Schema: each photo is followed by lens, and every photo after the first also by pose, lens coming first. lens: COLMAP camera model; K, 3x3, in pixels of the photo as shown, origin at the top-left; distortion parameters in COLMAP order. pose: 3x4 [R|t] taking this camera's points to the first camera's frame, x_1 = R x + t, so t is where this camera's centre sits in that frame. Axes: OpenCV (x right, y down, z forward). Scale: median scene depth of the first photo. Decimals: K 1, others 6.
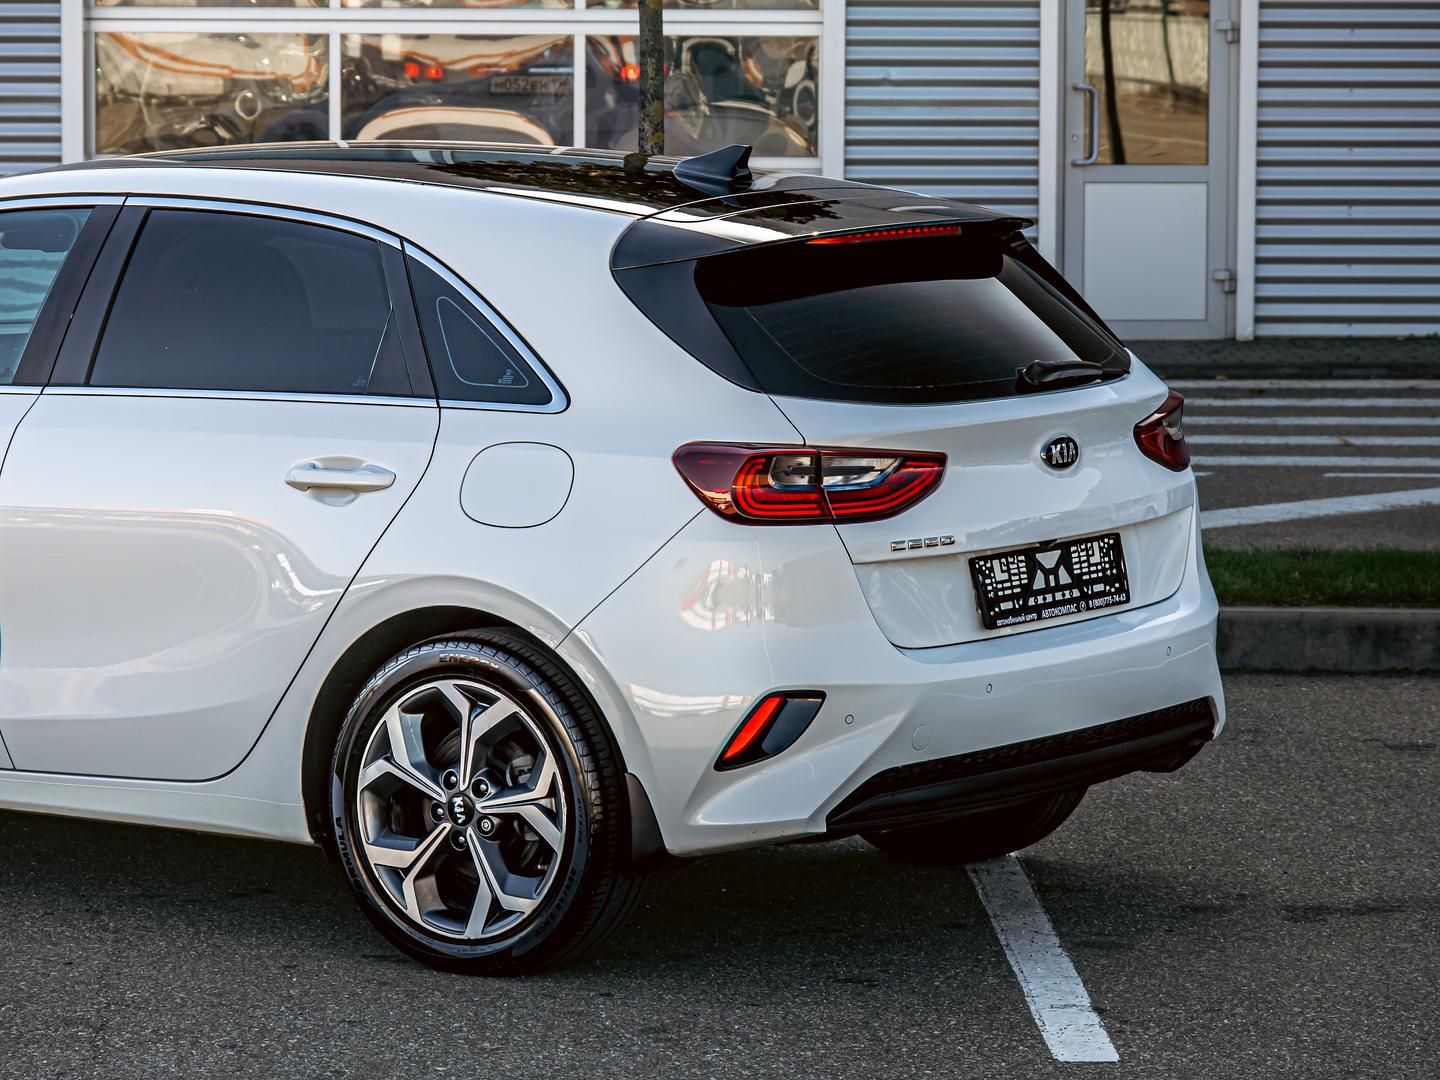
lens RADIAL K [[4283.8, 0, 718.7], [0, 4283.8, 542.0], [0, 0, 1]] dist [-0.170722, 0.000000]
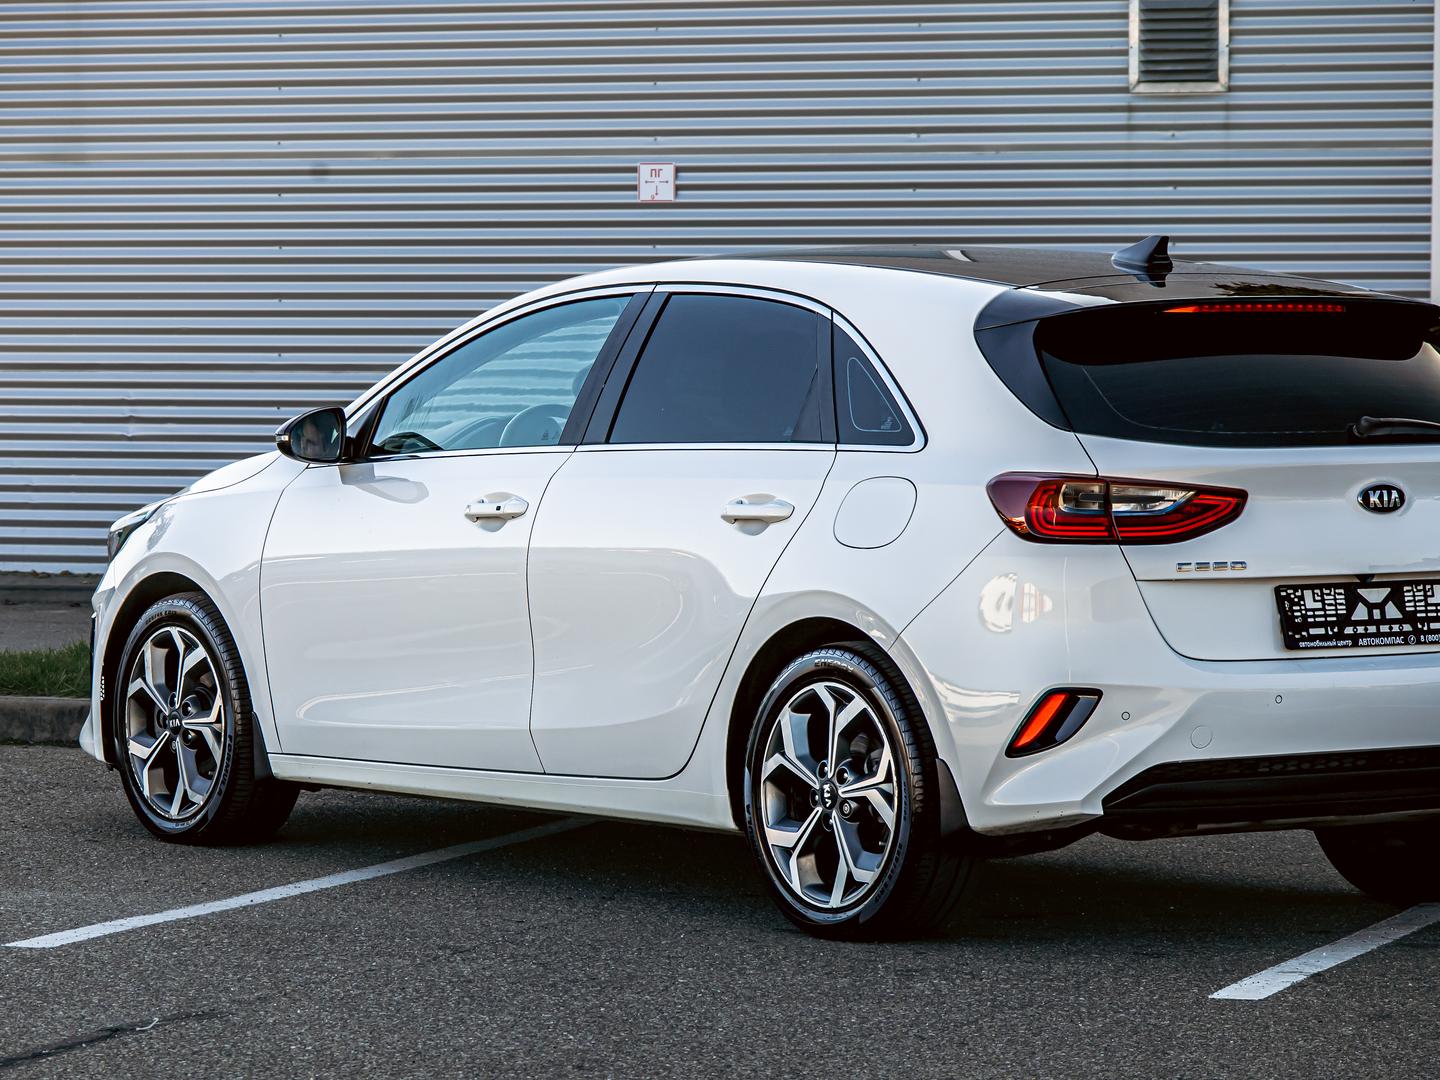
lens RADIAL K [[4283.8, 0, 720.8], [0, 4283.8, 539.4], [0, 0, 1]] dist [-0.170722, 0.000000]
pose [[0.951160, 0.013515, -0.308402, 0.266776], [-0.032281, 0.997918, -0.055830, 0.059143], [0.307005, 0.063059, 0.949617, -0.108692]]
